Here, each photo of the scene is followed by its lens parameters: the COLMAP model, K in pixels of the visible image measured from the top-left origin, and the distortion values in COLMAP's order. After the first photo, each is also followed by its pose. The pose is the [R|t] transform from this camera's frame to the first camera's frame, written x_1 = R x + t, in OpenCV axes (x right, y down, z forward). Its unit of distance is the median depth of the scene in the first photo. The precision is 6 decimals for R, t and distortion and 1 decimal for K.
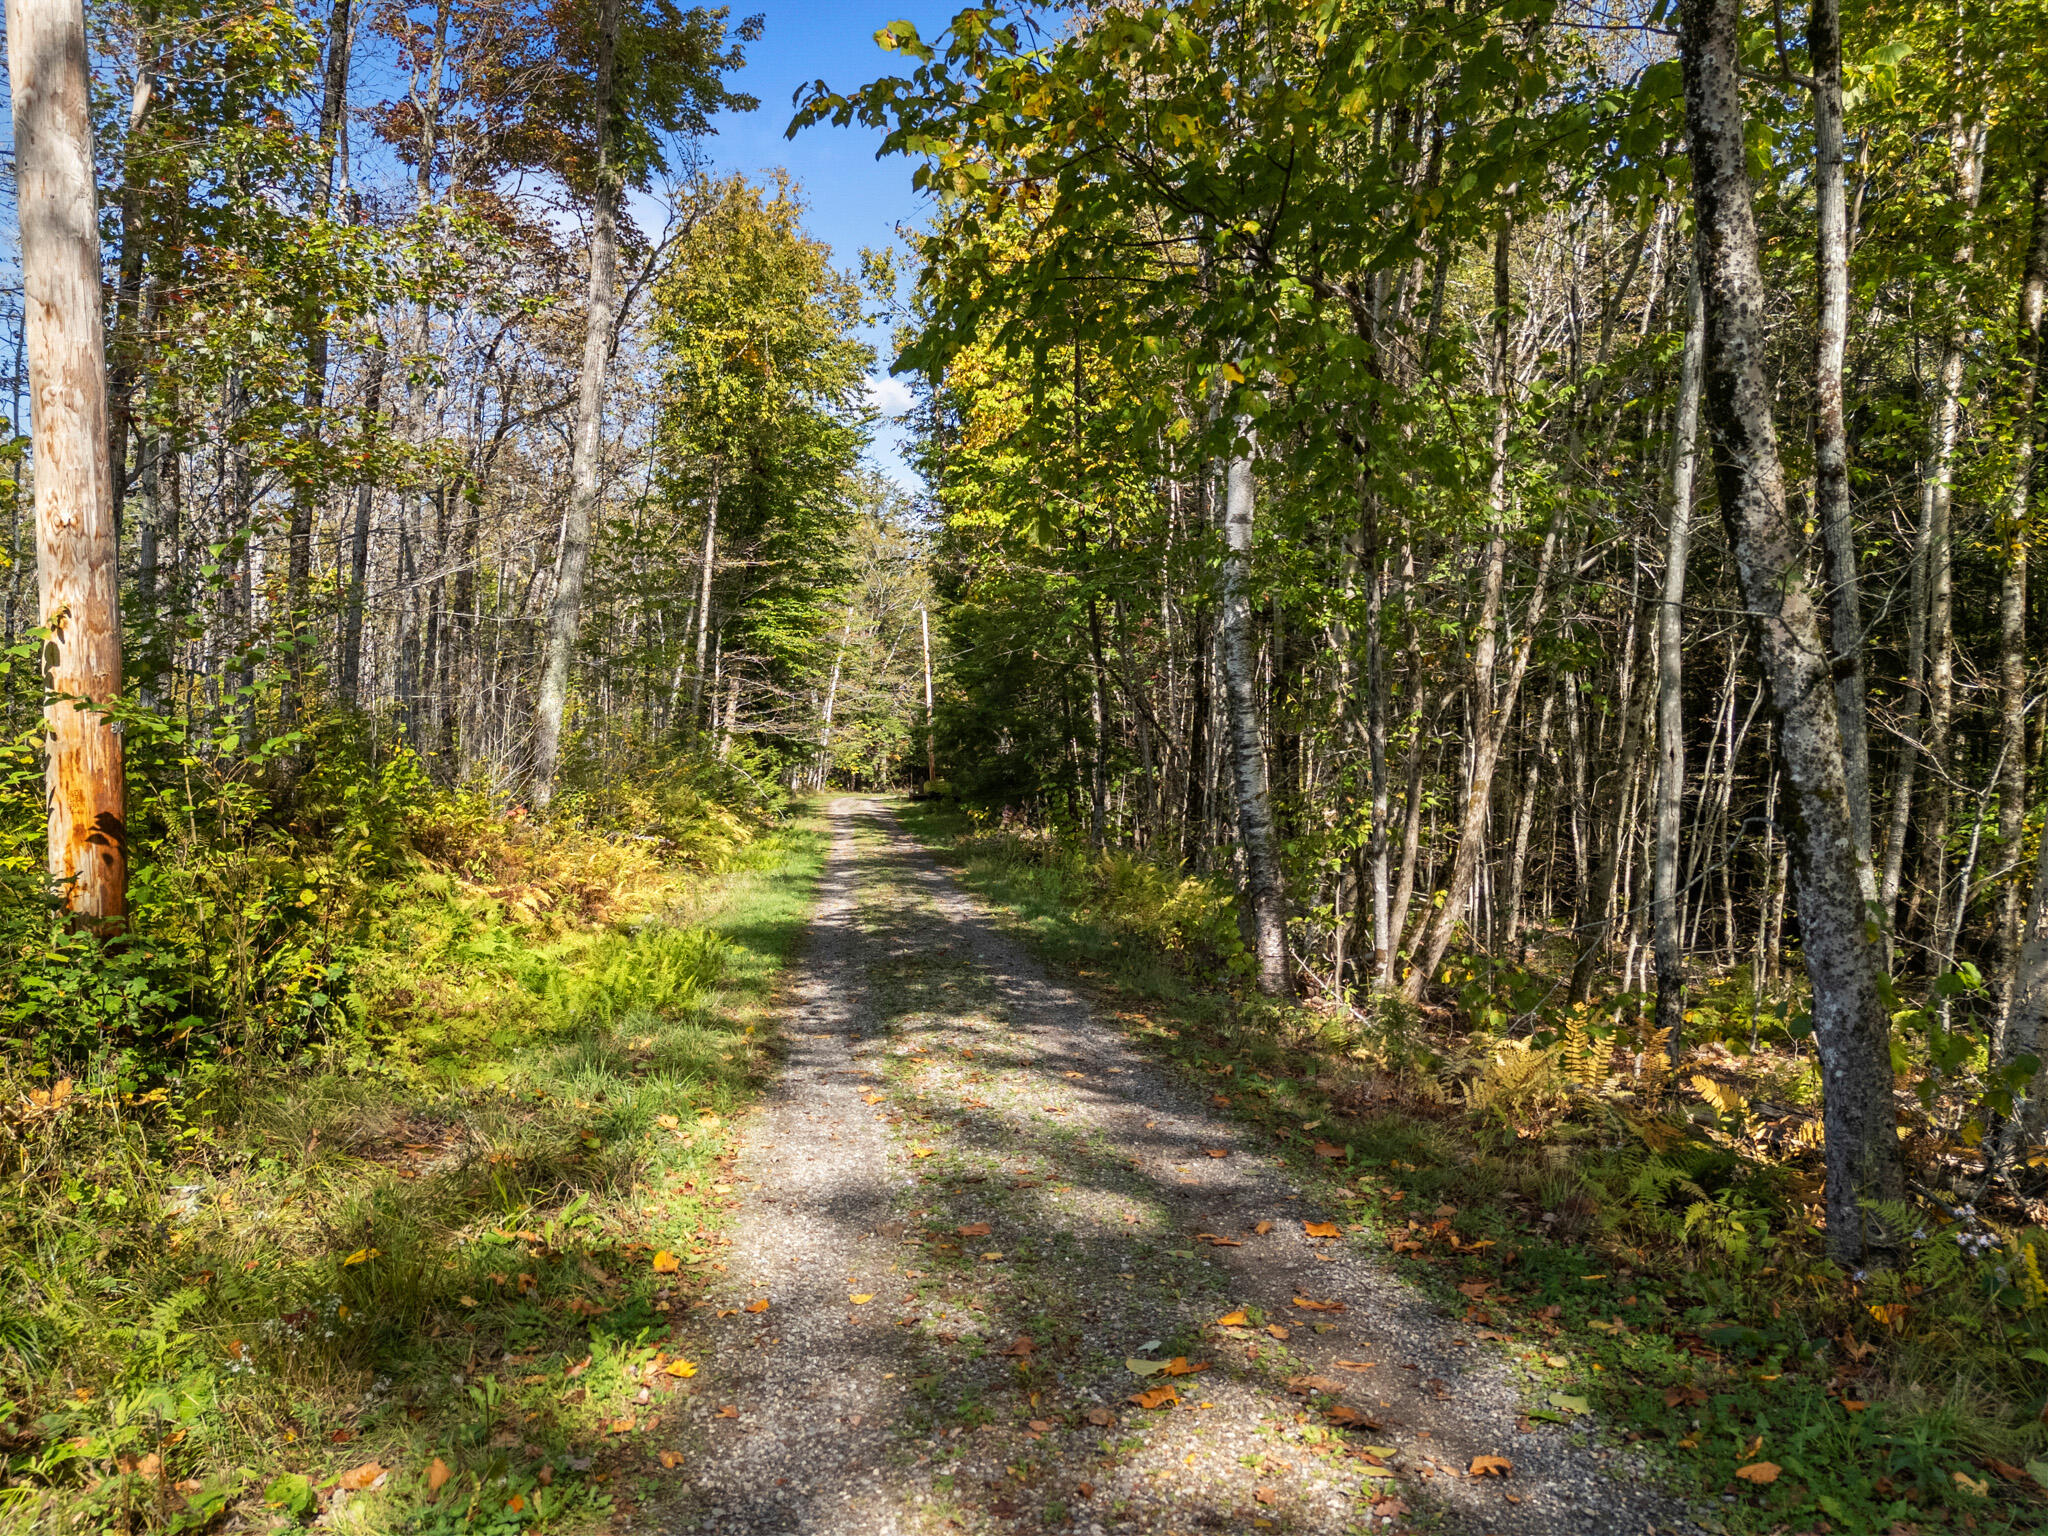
lens RADIAL K [[1410.1, 0, 1028.1], [0, 1410.1, 767.8], [0, 0, 1]] dist [-0.003526, -0.035676]
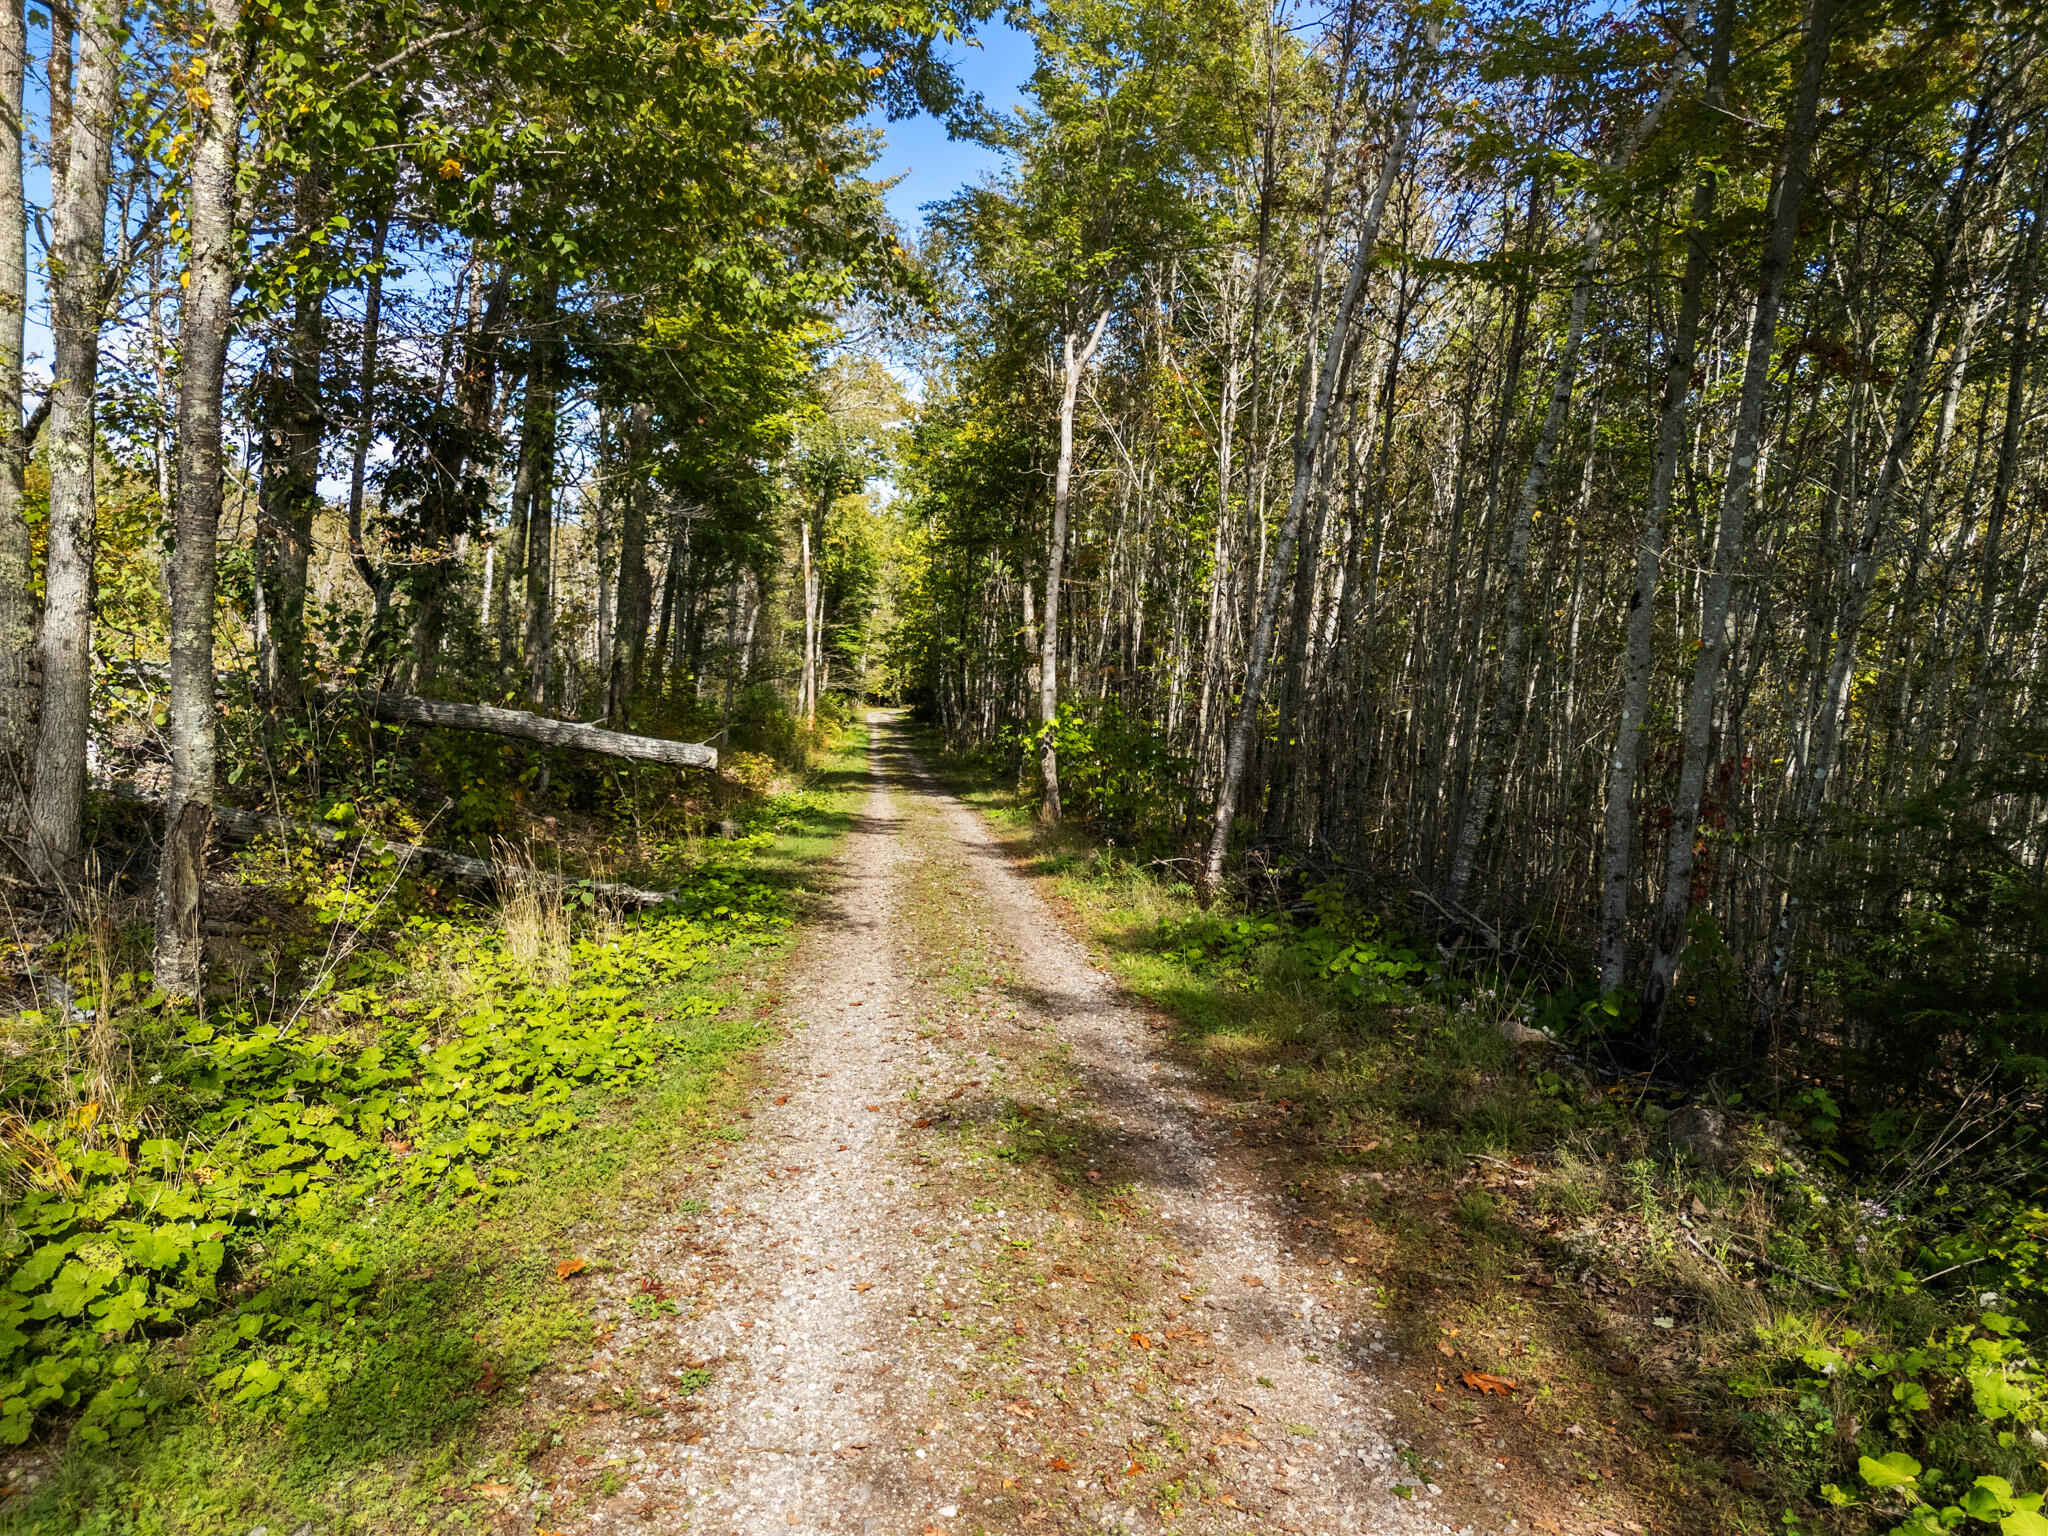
lens RADIAL K [[1388.9, 0, 1065.5], [0, 1388.9, 772.5], [0, 0, 1]] dist [0.020750, -0.036432]
pose [[0.999960, 0.003106, 0.008338, 0.102992], [-0.003712, 0.997272, 0.073723, -0.033985], [-0.008086, -0.073751, 0.997244, -0.807203]]
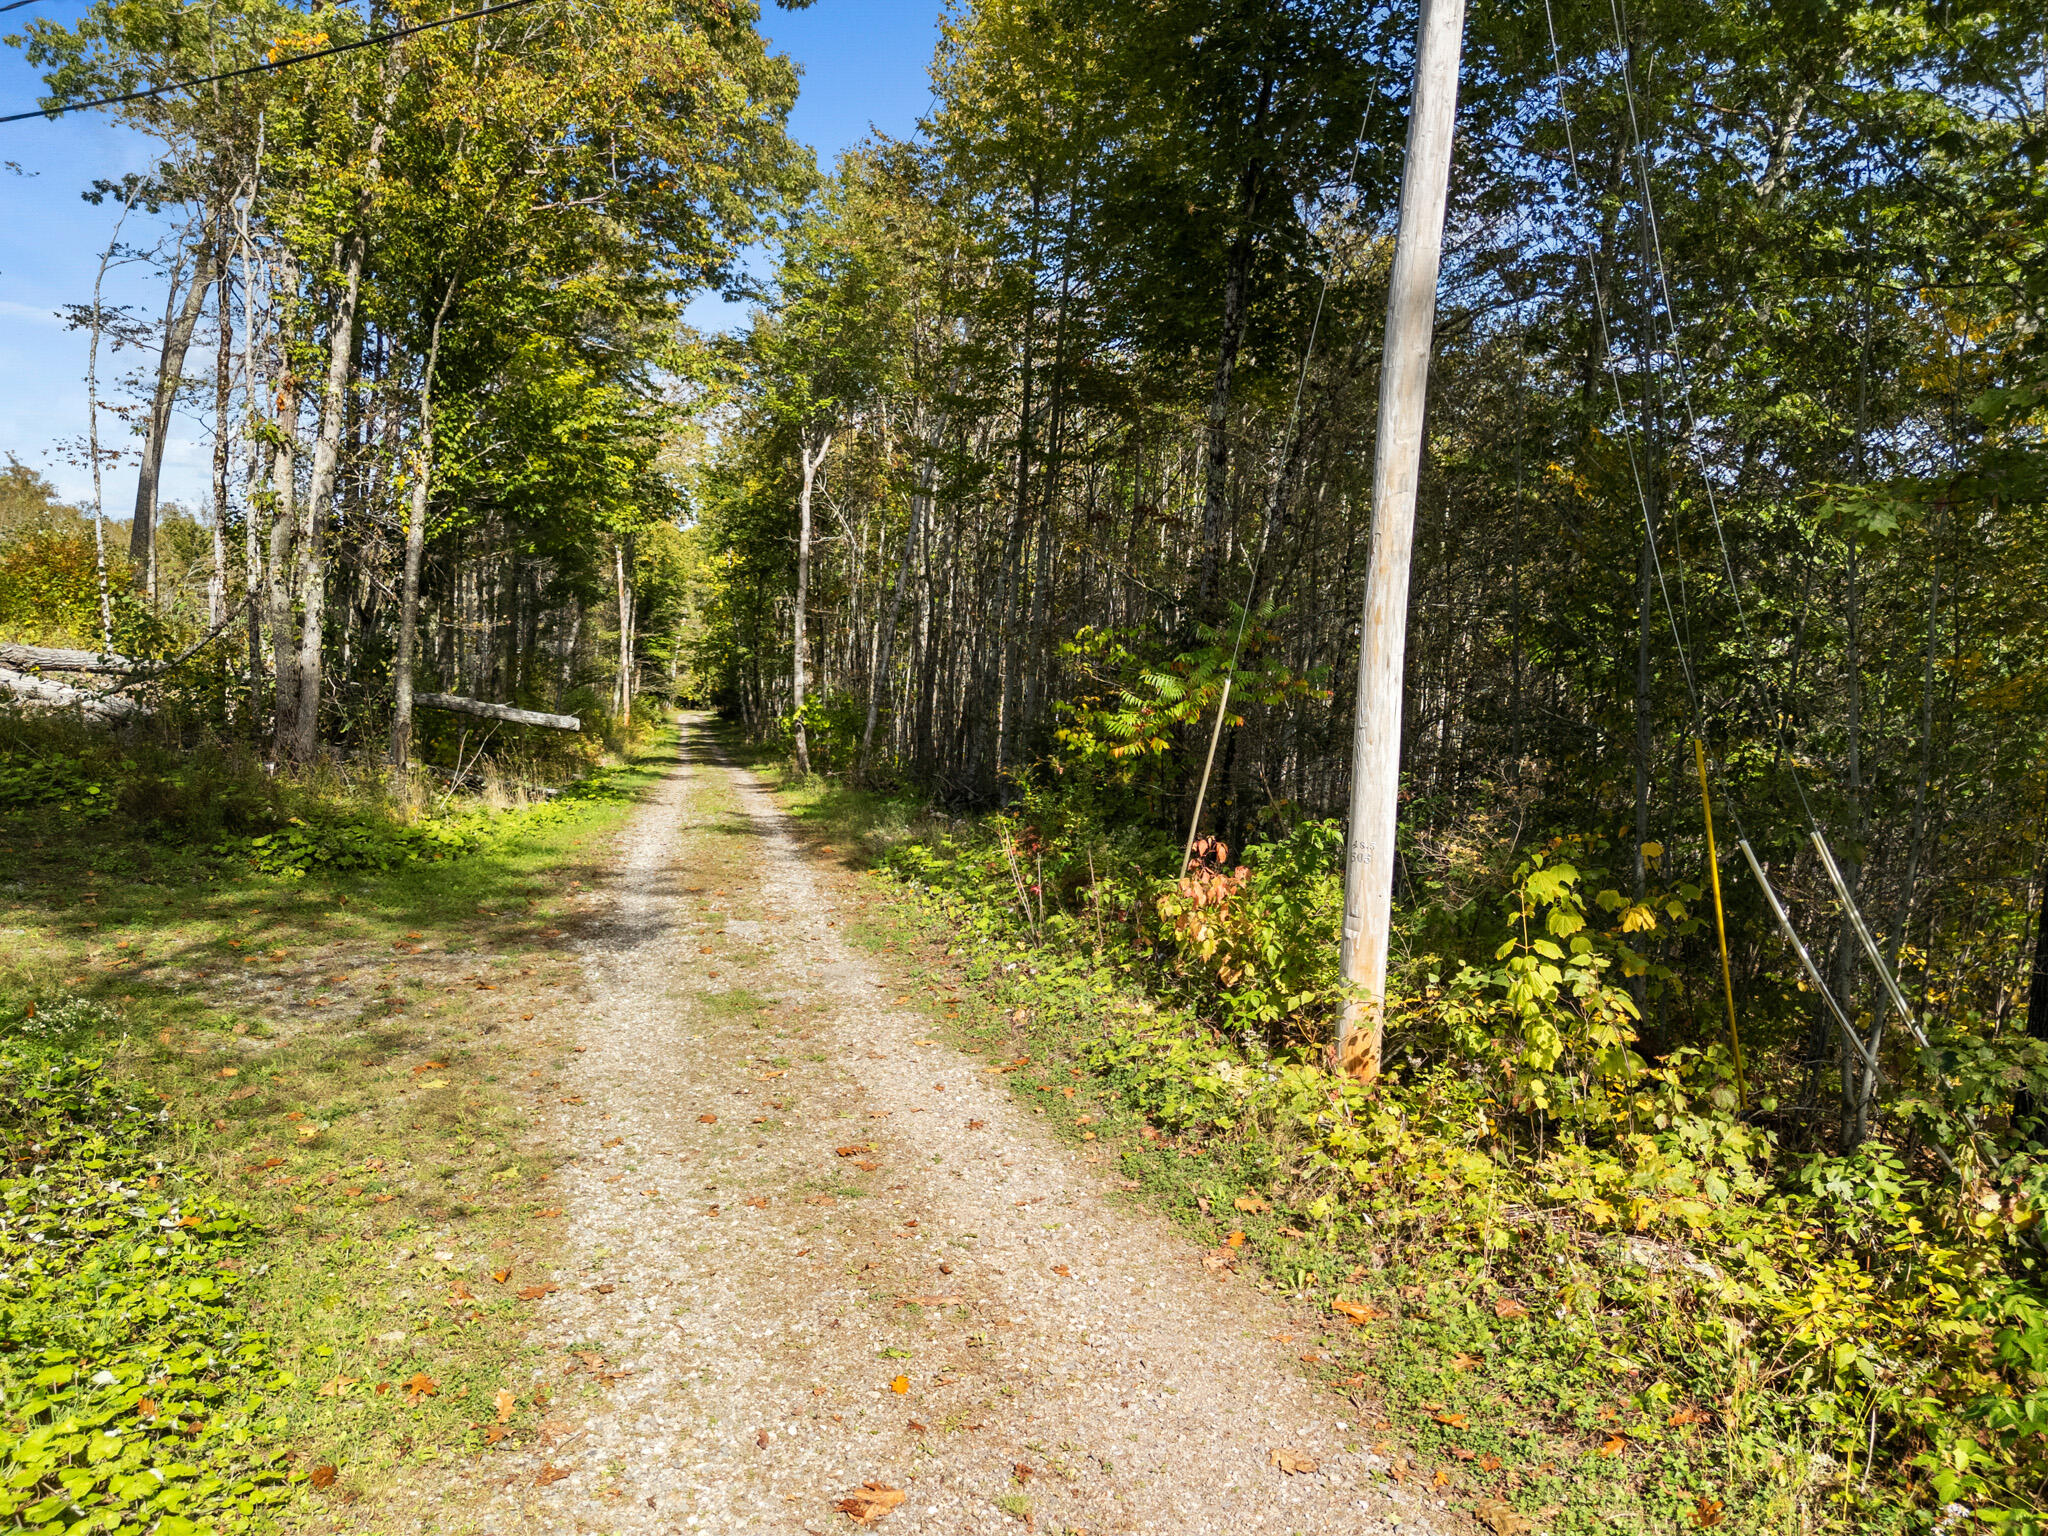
lens RADIAL K [[1388.9, 0, 1065.5], [0, 1388.9, 772.5], [0, 0, 1]] dist [0.020750, -0.036432]
pose [[0.990655, -0.013298, 0.135739, 0.129931], [0.003635, 0.997456, 0.071191, -0.033126], [-0.136340, -0.070033, 0.988184, -0.986259]]
